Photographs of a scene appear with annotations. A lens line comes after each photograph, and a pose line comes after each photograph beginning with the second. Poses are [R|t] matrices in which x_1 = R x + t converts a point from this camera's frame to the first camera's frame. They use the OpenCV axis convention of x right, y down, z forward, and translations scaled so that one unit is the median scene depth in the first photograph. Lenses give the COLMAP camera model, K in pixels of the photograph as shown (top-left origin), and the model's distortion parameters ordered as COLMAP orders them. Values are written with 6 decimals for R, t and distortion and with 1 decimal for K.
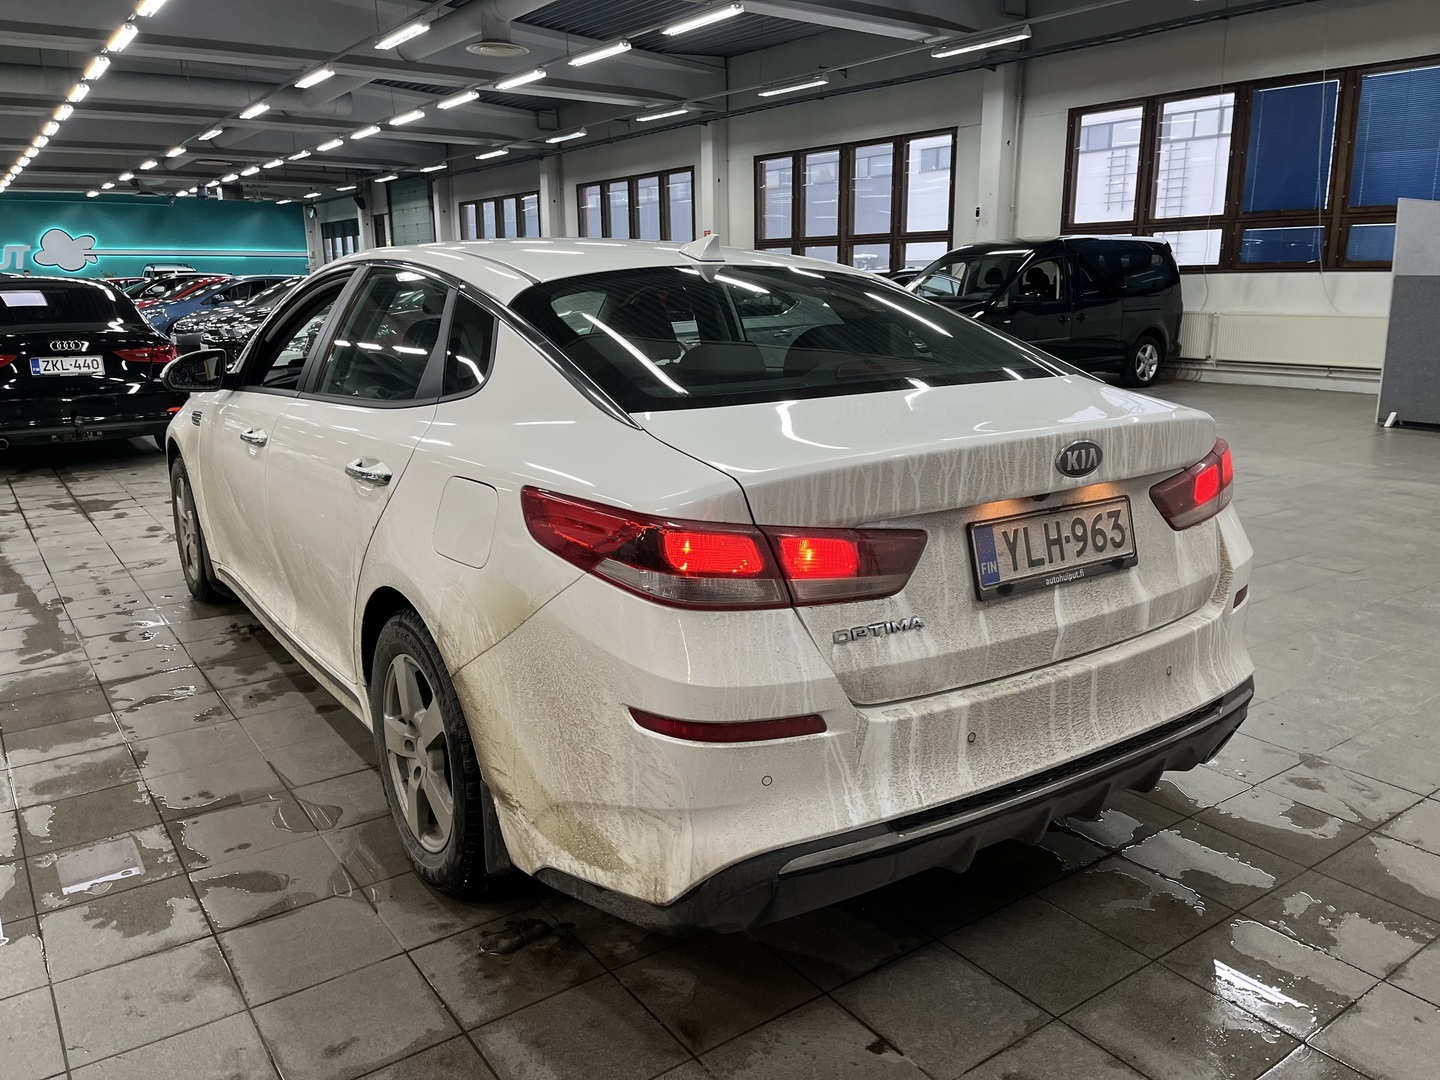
lens RADIAL K [[1094.6, 0, 720.0], [0, 1094.6, 540.0], [0, 0, 1]] dist [0.074773, -0.104925]
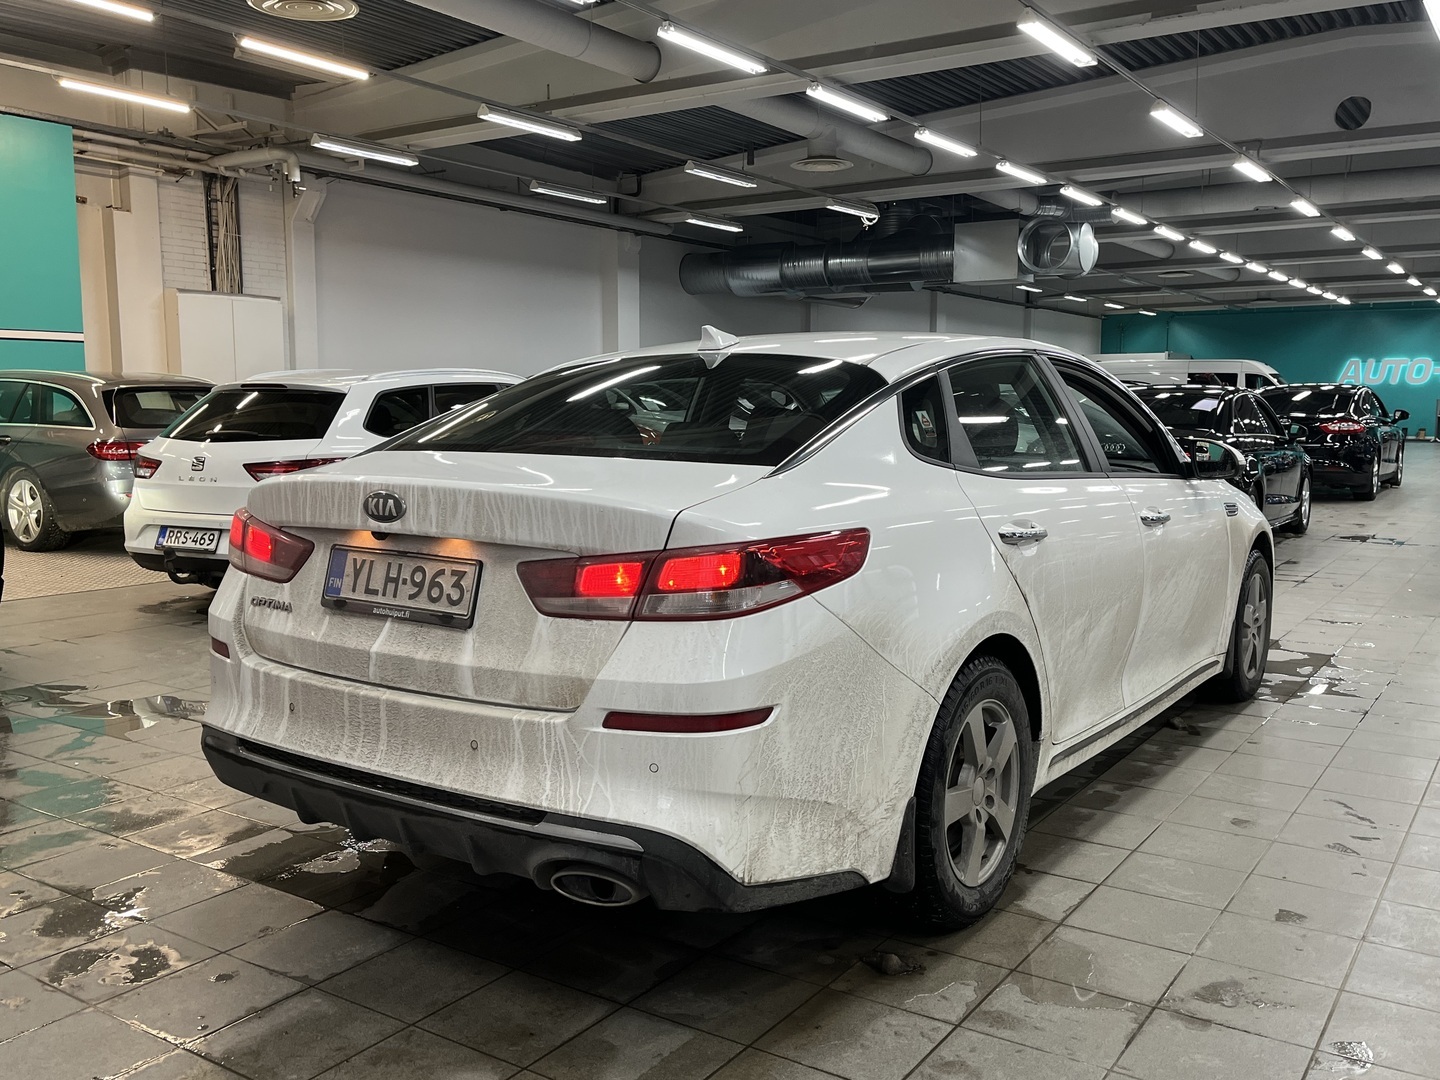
lens RADIAL K [[1280.8, 0, 720.0], [0, 1280.8, 540.0], [0, 0, 1]] dist [0.016494, 0.002477]
pose [[0.353438, 0.107905, -0.929214, 1.650640], [-0.222775, 0.974456, 0.028424, -0.151591], [0.908545, 0.196959, 0.368448, 0.806362]]
